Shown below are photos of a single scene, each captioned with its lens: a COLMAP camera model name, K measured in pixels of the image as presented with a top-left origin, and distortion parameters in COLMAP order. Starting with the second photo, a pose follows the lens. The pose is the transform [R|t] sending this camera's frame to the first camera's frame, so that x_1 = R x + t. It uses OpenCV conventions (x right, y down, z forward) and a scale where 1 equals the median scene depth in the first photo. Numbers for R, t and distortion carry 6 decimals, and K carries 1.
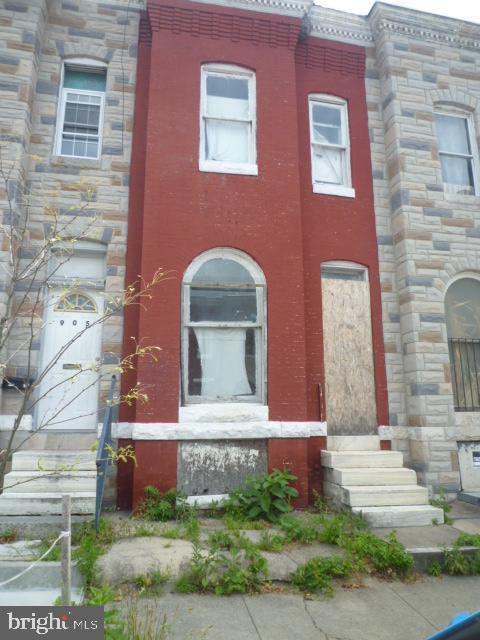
lens RADIAL K [[480.4, 0, 240.0], [0, 480.4, 320.0], [0, 0, 1]] dist [-0.006043, -0.032379]
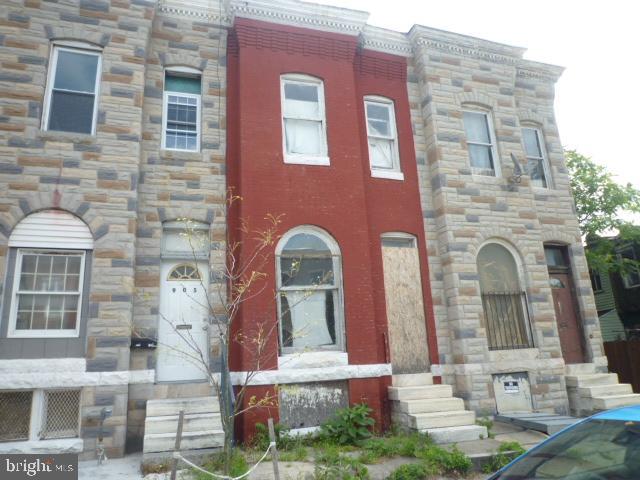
lens RADIAL K [[480.4, 0, 317.8], [0, 480.4, 236.7], [0, 0, 1]] dist [-0.006043, -0.032379]
pose [[0.993043, -0.017175, 0.116494, -0.144337], [0.023744, 0.998191, -0.055236, -0.050362], [-0.115335, 0.057618, 0.991654, -0.223992]]
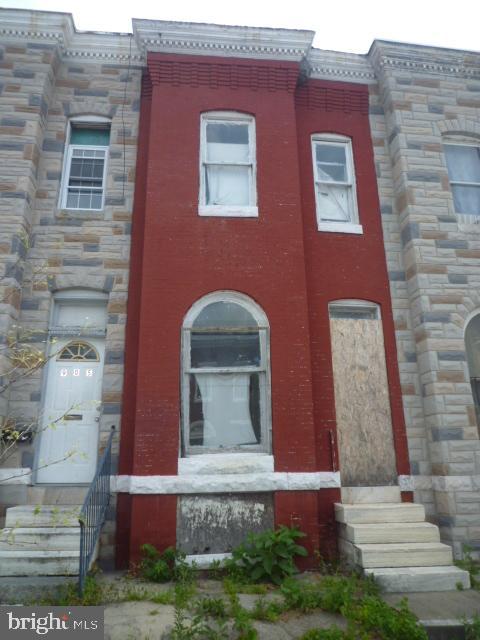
lens RADIAL K [[480.4, 0, 240.0], [0, 480.4, 320.0], [0, 0, 1]] dist [-0.006043, -0.032379]
pose [[0.995571, -0.038108, -0.085948, 0.077578], [0.030354, 0.995499, -0.089779, -0.002657], [0.088982, 0.086773, 0.992246, 0.035385]]
